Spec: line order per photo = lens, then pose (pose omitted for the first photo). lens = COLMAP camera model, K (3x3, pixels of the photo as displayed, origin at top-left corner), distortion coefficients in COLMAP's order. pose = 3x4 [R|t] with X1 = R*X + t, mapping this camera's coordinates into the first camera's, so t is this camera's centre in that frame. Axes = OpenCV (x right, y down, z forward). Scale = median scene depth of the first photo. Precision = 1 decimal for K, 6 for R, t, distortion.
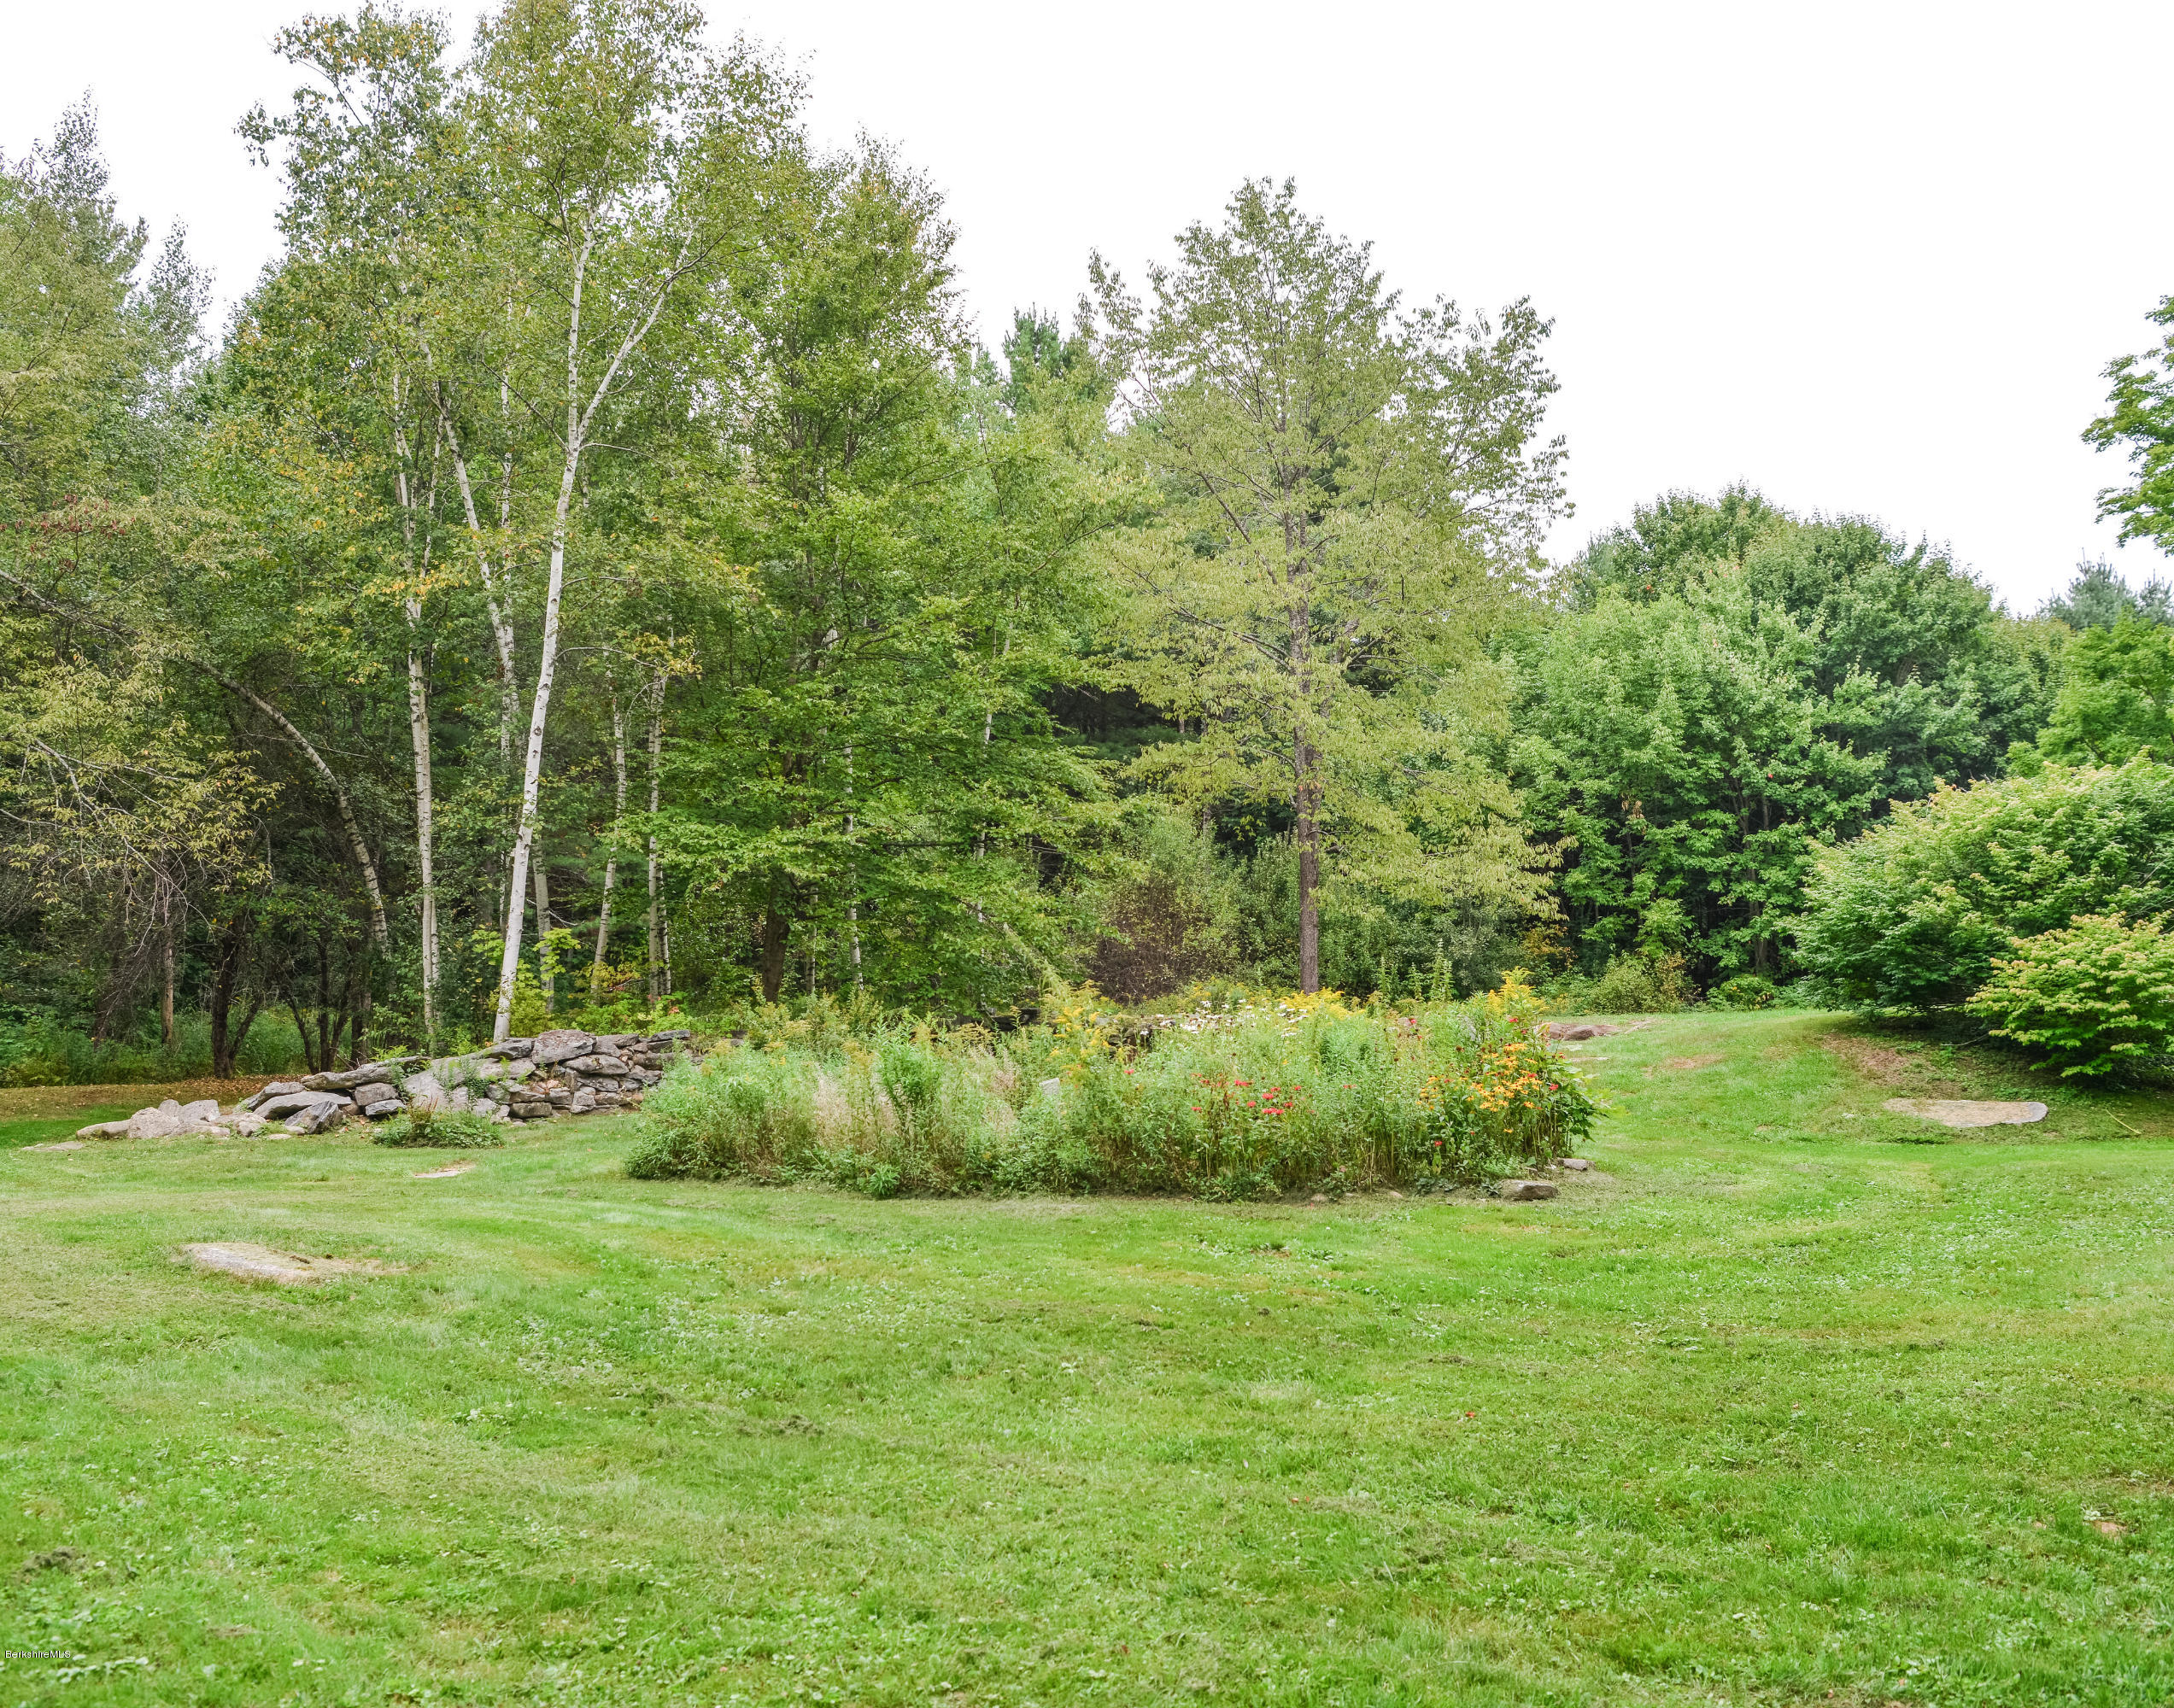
lens RADIAL K [[1795.4, 0, 1085.1], [0, 1795.4, 838.0], [0, 0, 1]] dist [-0.067192, 0.021654]
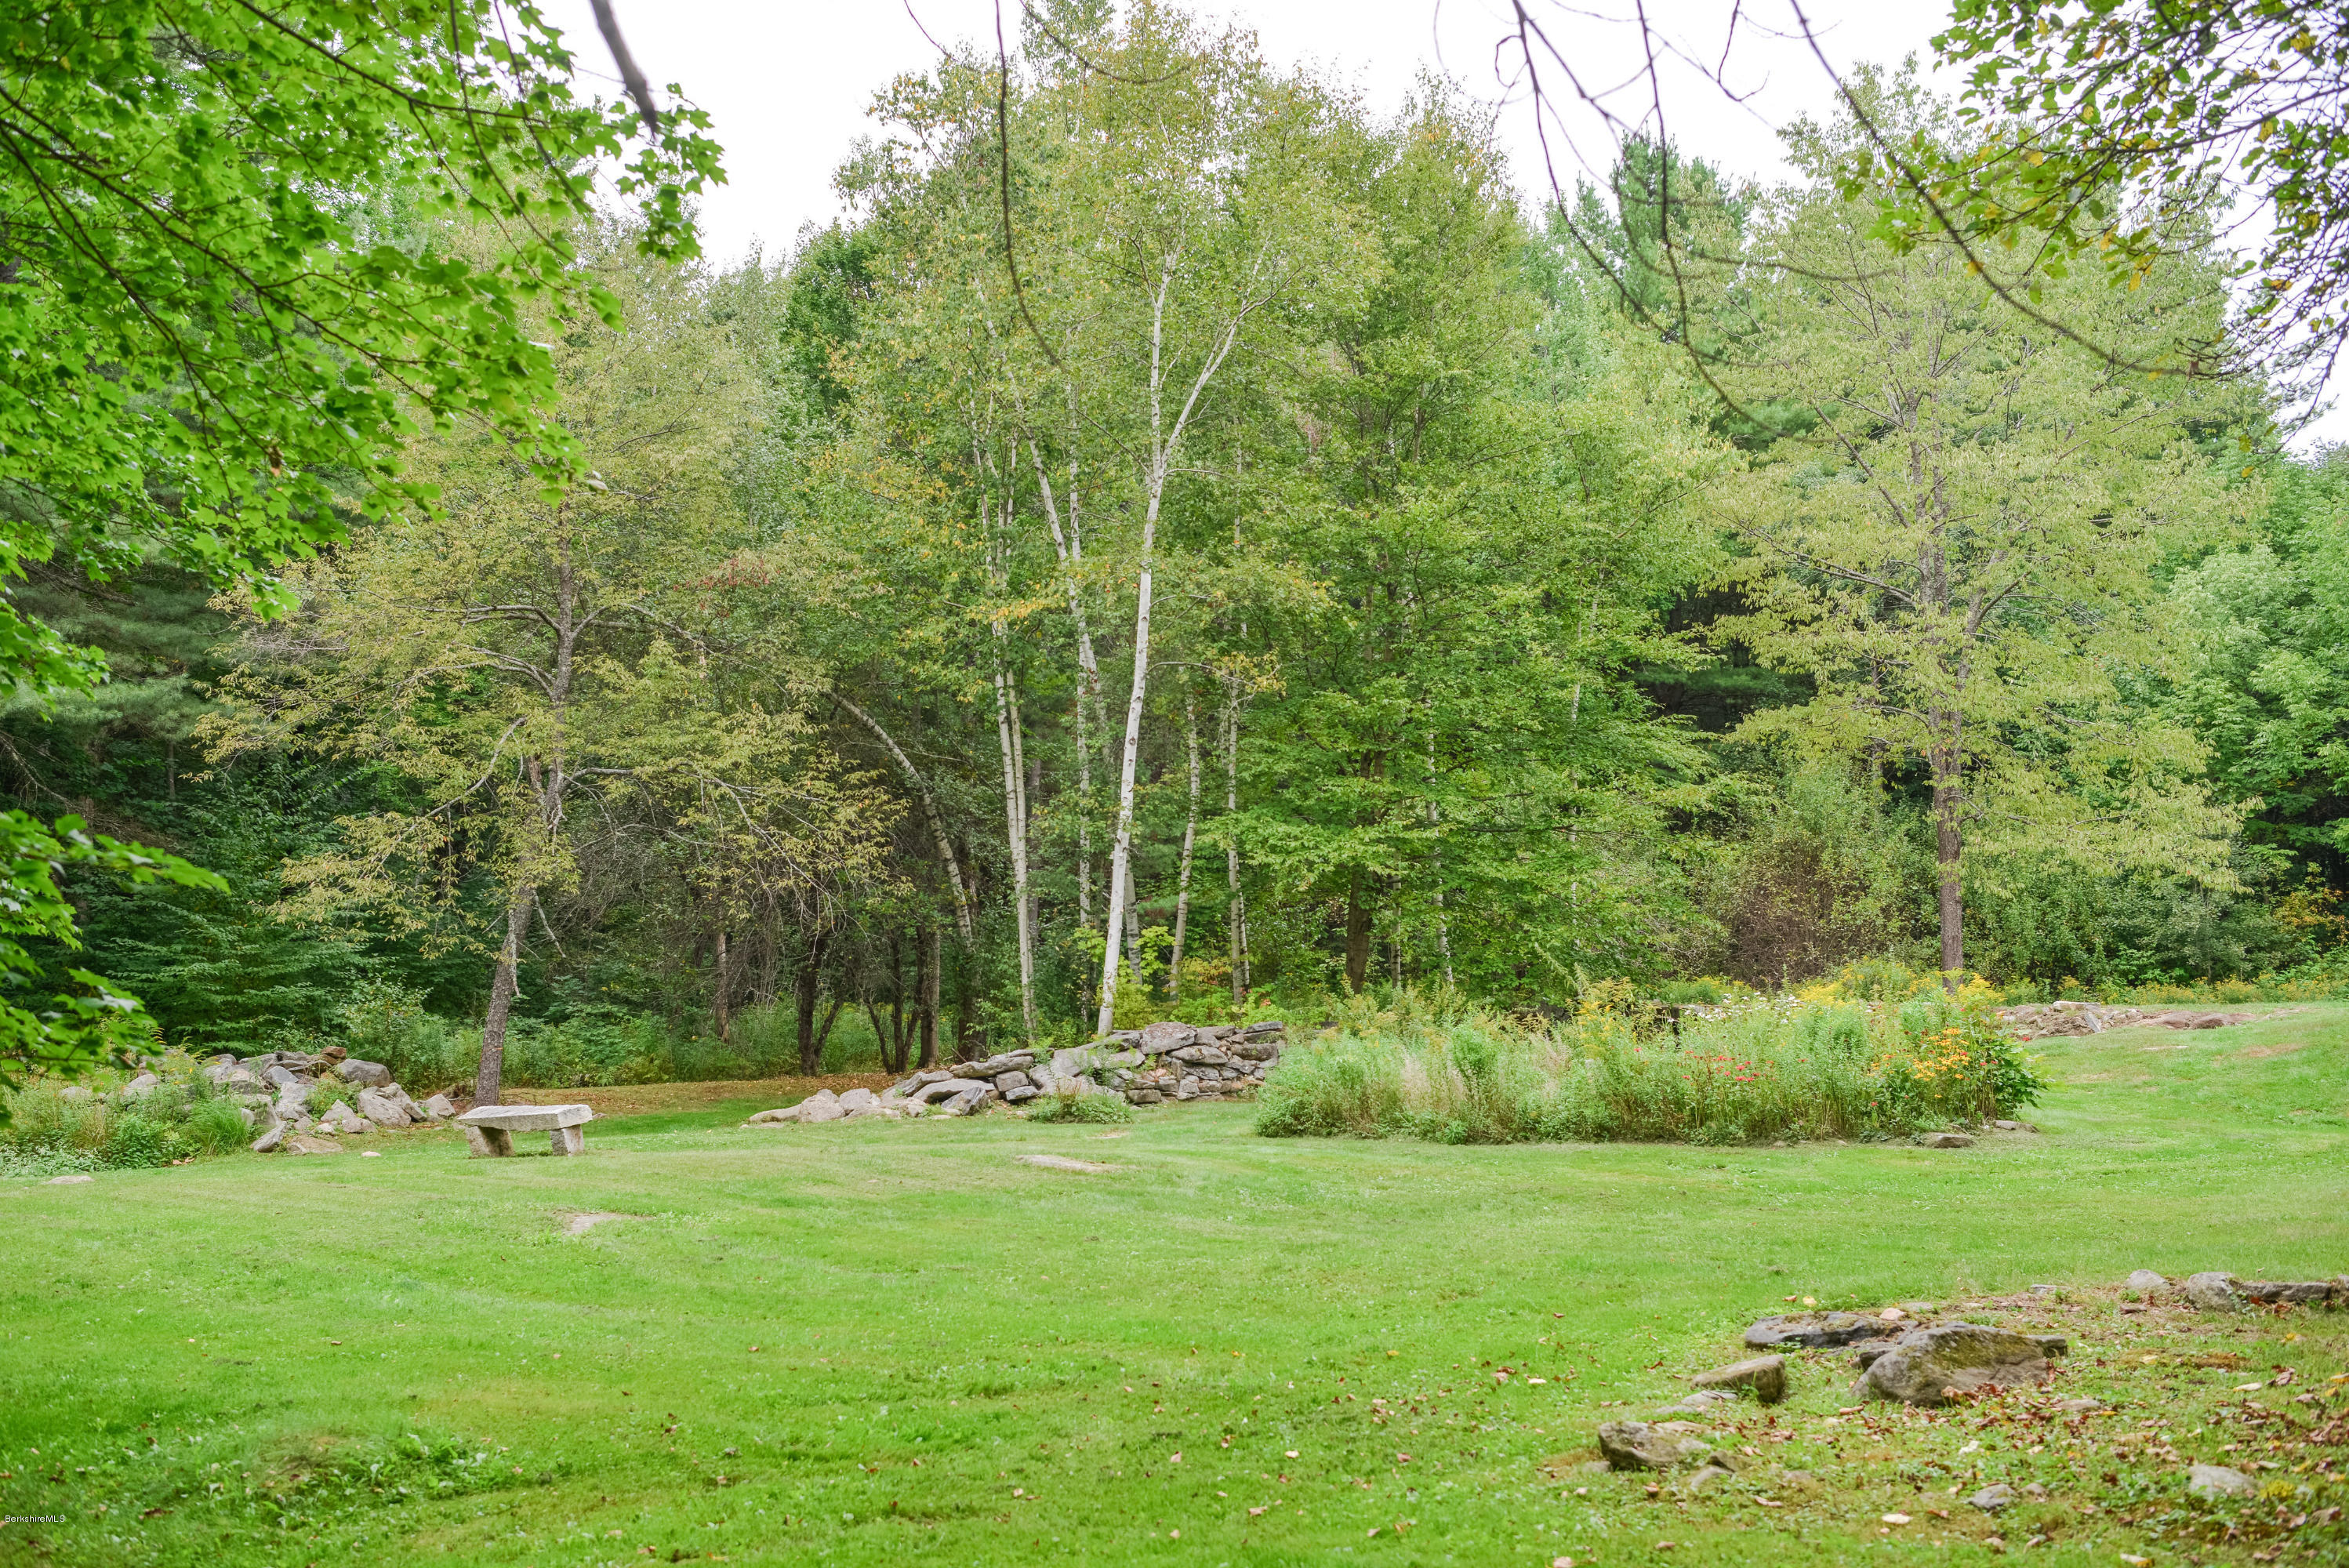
lens RADIAL K [[2607.8, 0, 1153.5], [0, 2607.8, 781.3], [0, 0, 1]] dist [0.074727, 0.000000]
pose [[0.970345, -0.028265, -0.240068, 0.077580], [0.031794, 0.999436, 0.010838, -0.052716], [0.239626, -0.018149, 0.970696, -0.504927]]
